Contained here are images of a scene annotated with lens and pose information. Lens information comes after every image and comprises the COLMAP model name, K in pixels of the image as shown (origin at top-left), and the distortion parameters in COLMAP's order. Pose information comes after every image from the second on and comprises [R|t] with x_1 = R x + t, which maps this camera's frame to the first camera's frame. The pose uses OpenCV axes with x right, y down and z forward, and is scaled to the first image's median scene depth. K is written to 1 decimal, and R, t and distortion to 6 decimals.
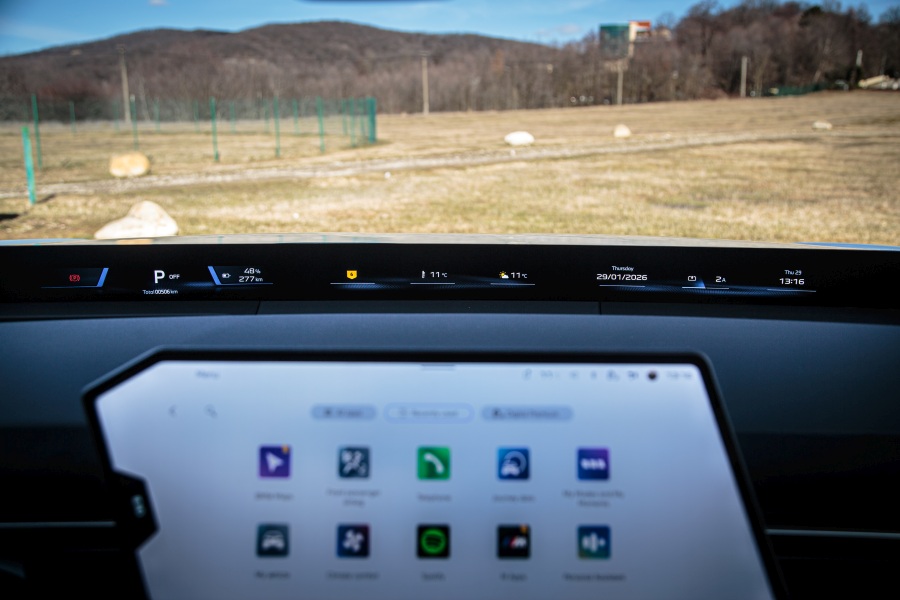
lens RADIAL K [[863.9, 0, 452.5], [0, 863.9, 290.1], [0, 0, 1]] dist [0.014631, 0.000000]
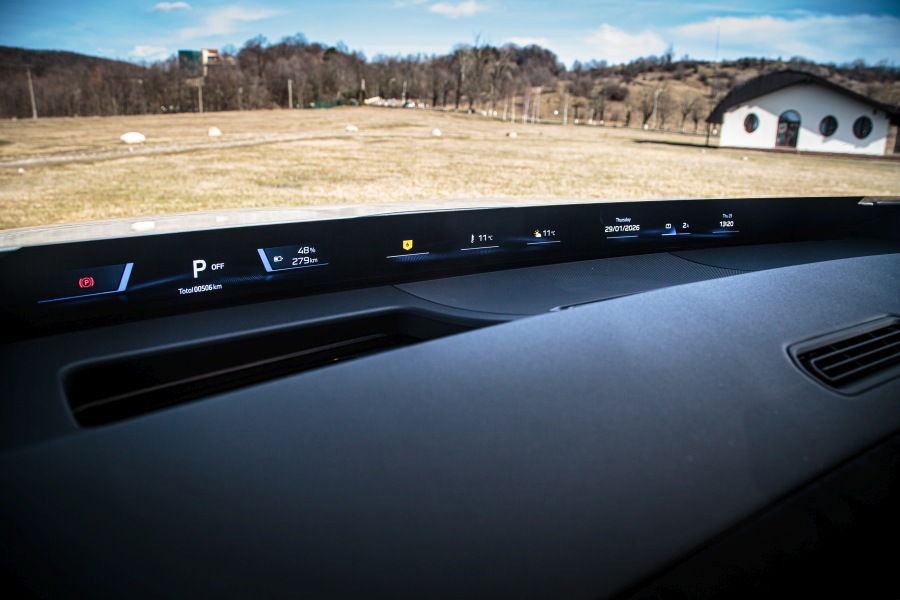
lens RADIAL K [[629.4, 0, 427.9], [0, 629.4, 292.1], [0, 0, 1]] dist [-0.123948, 0.063591]
pose [[0.846974, -0.117392, 0.518512, -0.042575], [0.082202, 0.992505, 0.090430, -0.002571], [-0.525241, -0.033969, 0.850275, 0.042548]]
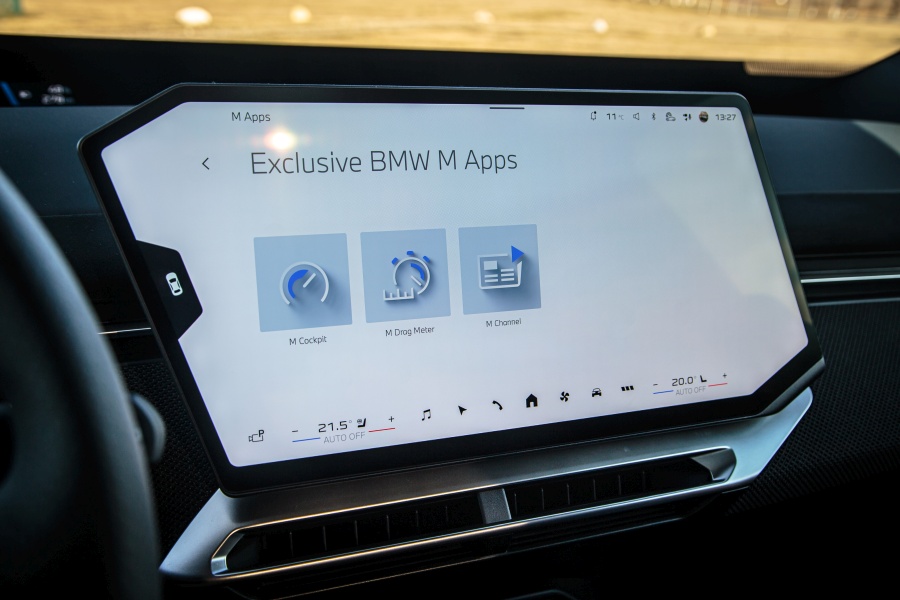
lens RADIAL K [[847.7, 0, 445.5], [0, 847.7, 294.1], [0, 0, 1]] dist [0.008581, 0.000000]
pose [[0.931918, -0.077559, 0.354280, -0.018256], [0.031283, 0.990415, 0.134532, 0.007194], [-0.361318, -0.114290, 0.925412, 0.008253]]
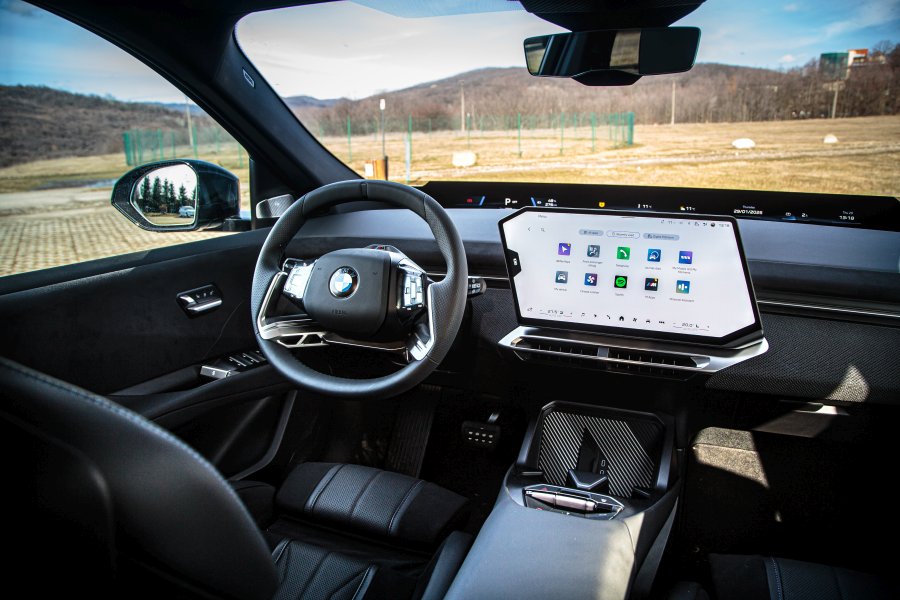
lens RADIAL K [[629.4, 0, 437.4], [0, 629.4, 305.5], [0, 0, 1]] dist [-0.123948, 0.063591]
pose [[0.926205, 0.087937, -0.366621, 0.007357], [-0.057321, 0.993959, 0.093596, 0.009564], [0.372636, -0.065674, 0.925651, -0.044594]]
